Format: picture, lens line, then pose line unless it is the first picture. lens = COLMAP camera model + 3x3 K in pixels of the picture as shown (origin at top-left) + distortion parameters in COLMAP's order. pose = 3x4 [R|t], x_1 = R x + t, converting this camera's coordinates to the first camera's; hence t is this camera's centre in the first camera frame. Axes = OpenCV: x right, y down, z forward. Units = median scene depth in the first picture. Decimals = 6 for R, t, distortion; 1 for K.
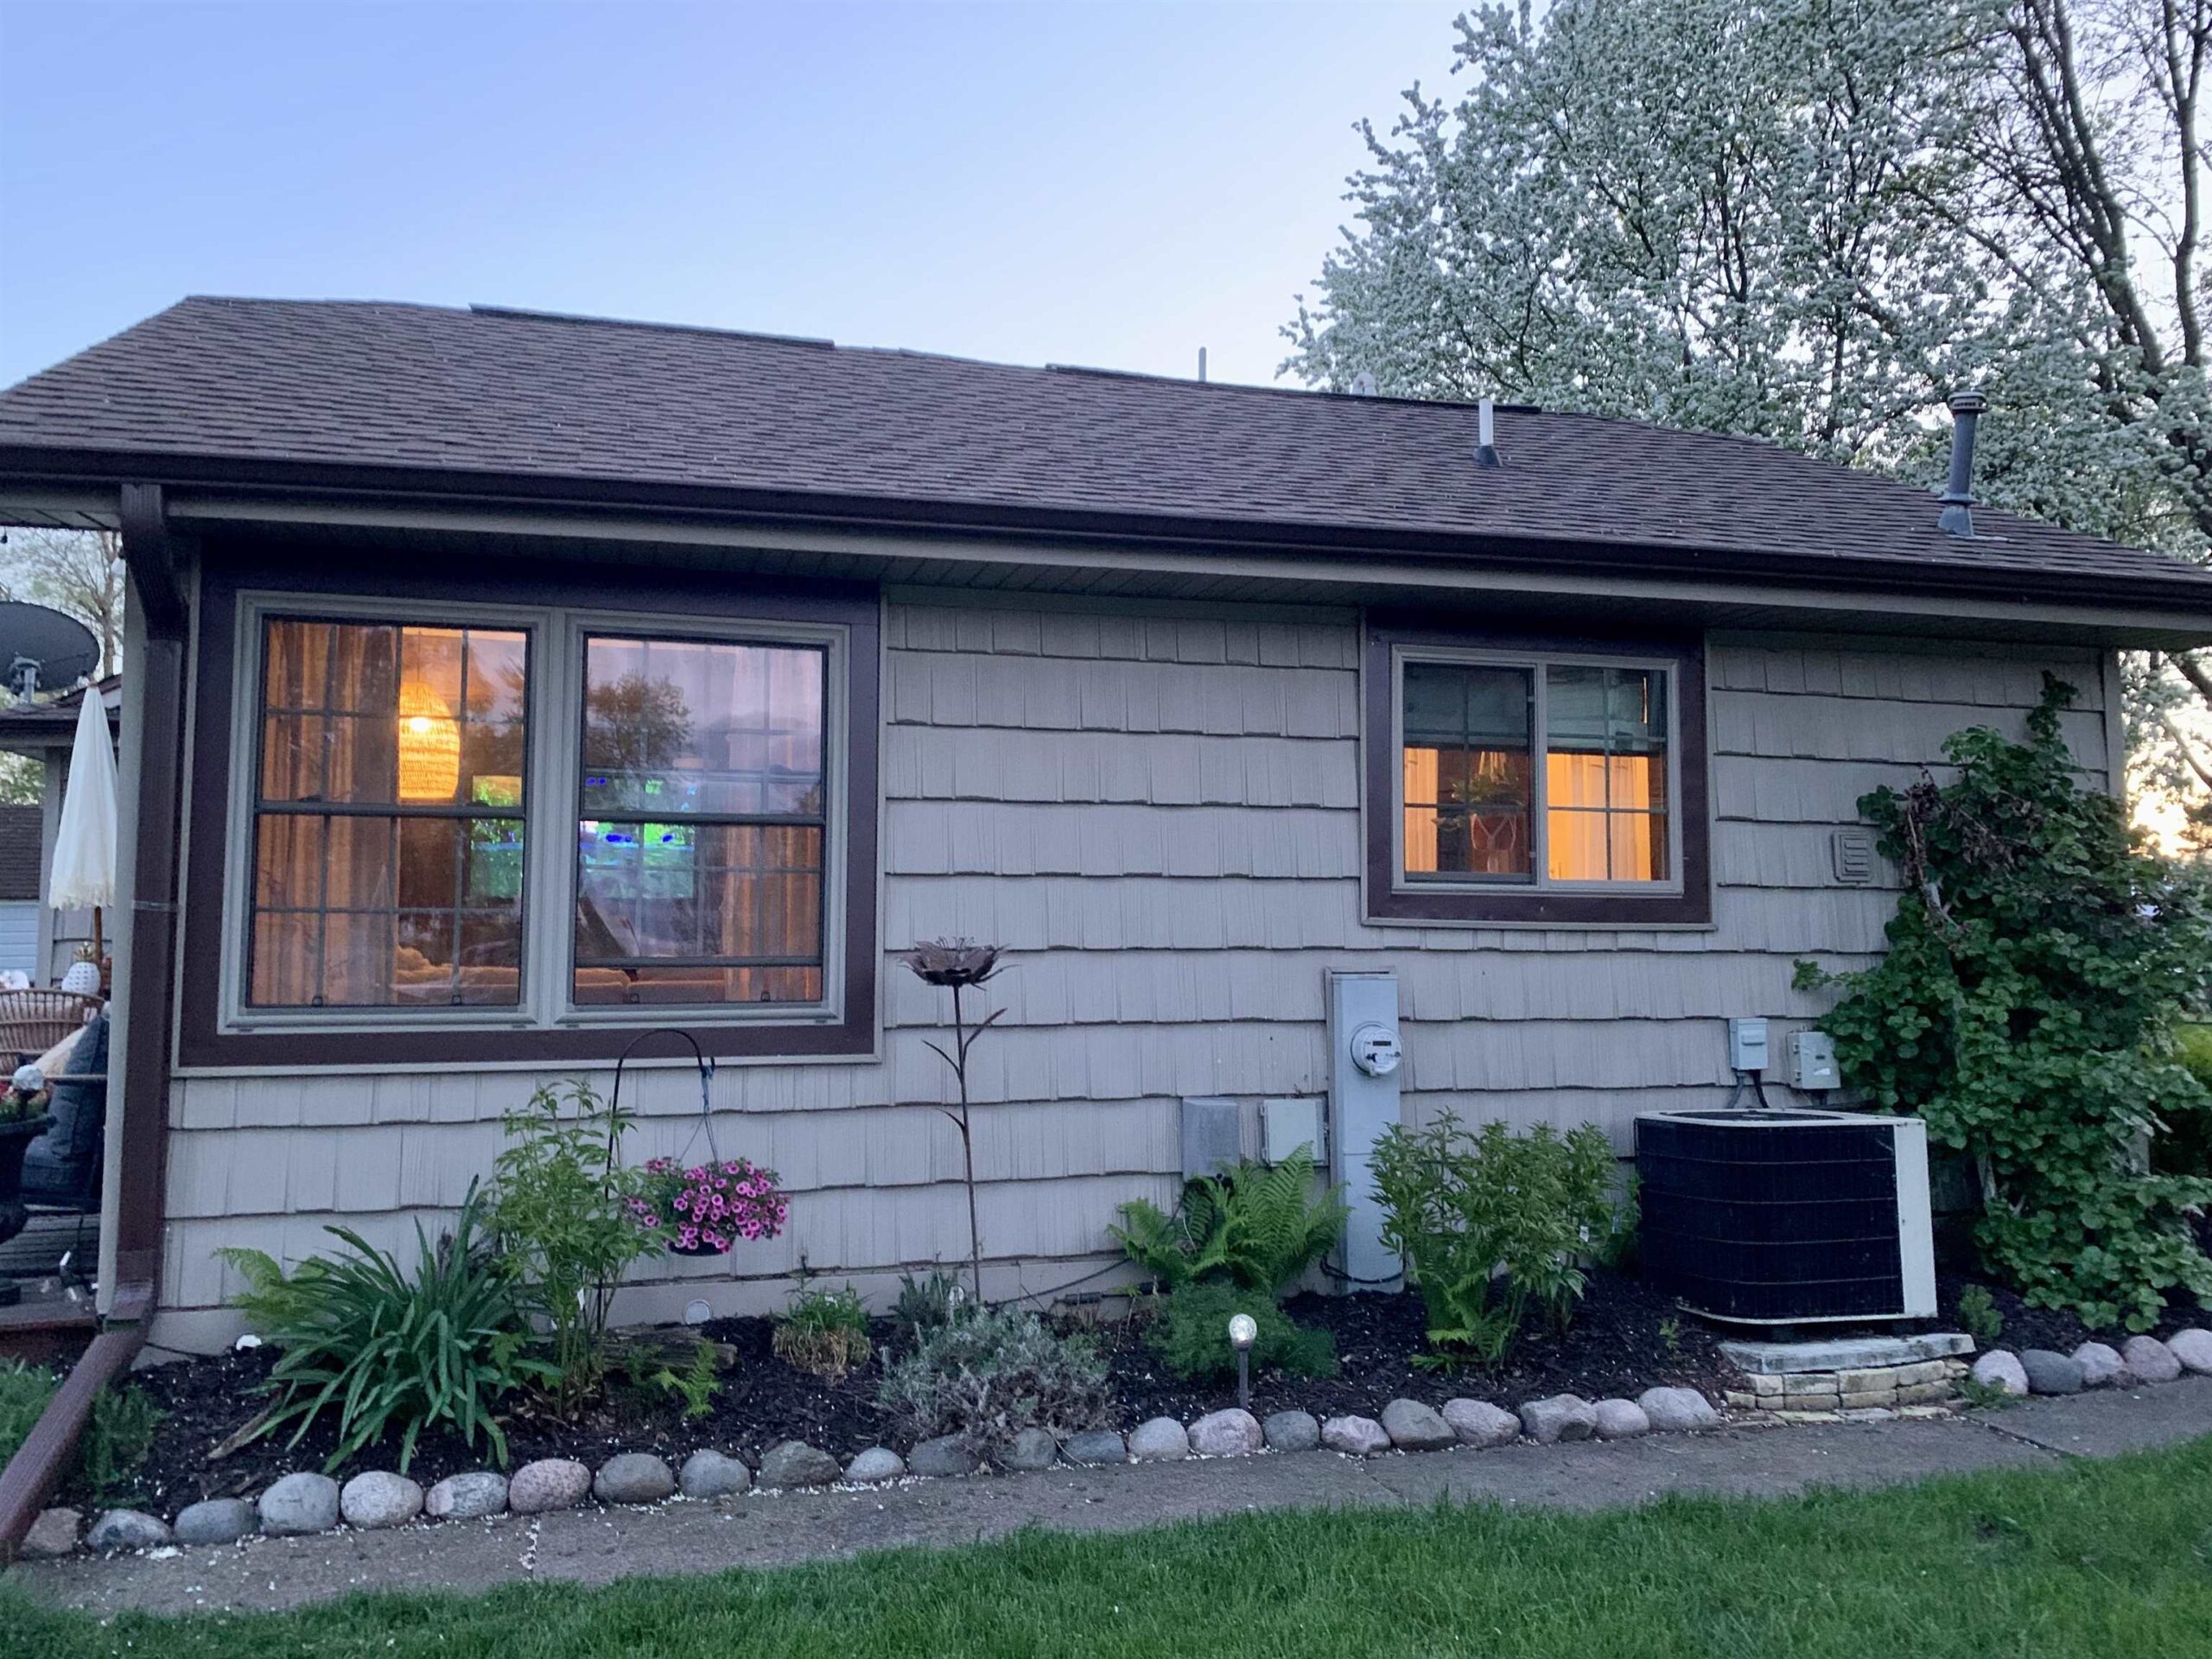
lens RADIAL K [[1691.8, 0, 1106.0], [0, 1691.8, 829.5], [0, 0, 1]] dist [0.041171, -0.003760]
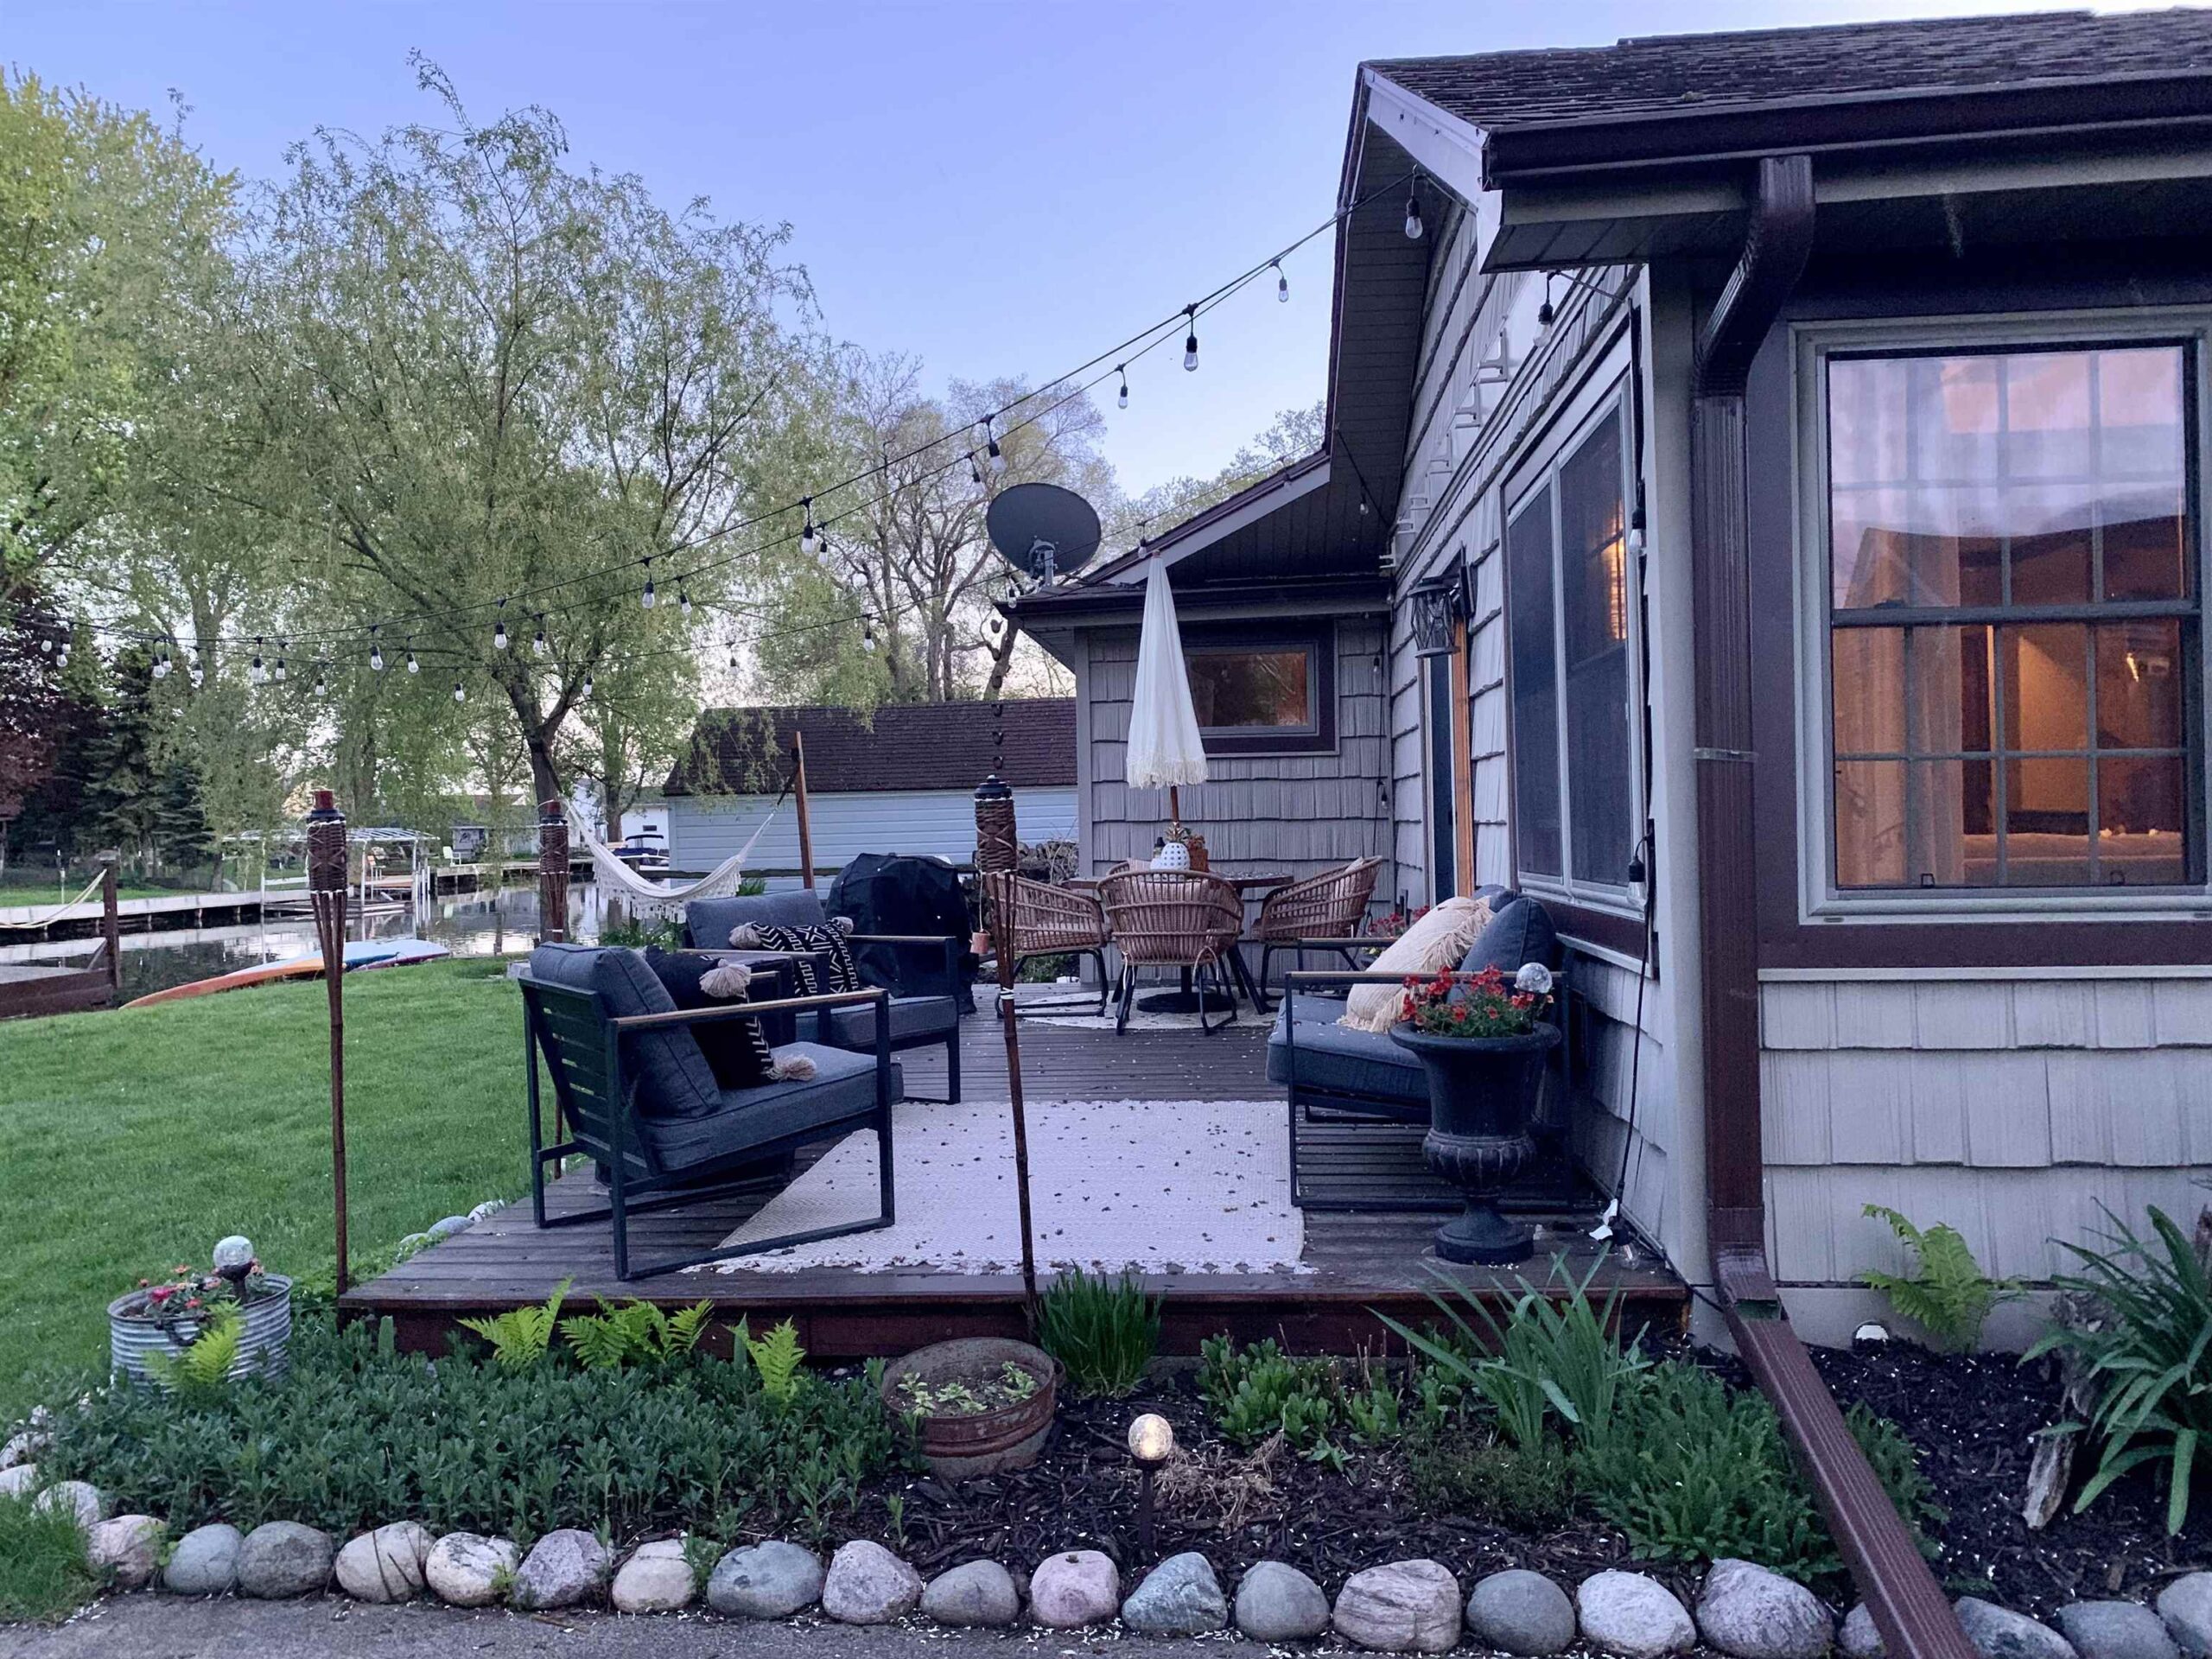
lens RADIAL K [[1691.8, 0, 1106.0], [0, 1691.8, 829.5], [0, 0, 1]] dist [0.041171, -0.003760]
pose [[0.932475, -0.013687, -0.360975, -0.513940], [0.037308, 0.997587, 0.058550, 0.022431], [0.359303, -0.068064, 0.930736, 0.191839]]
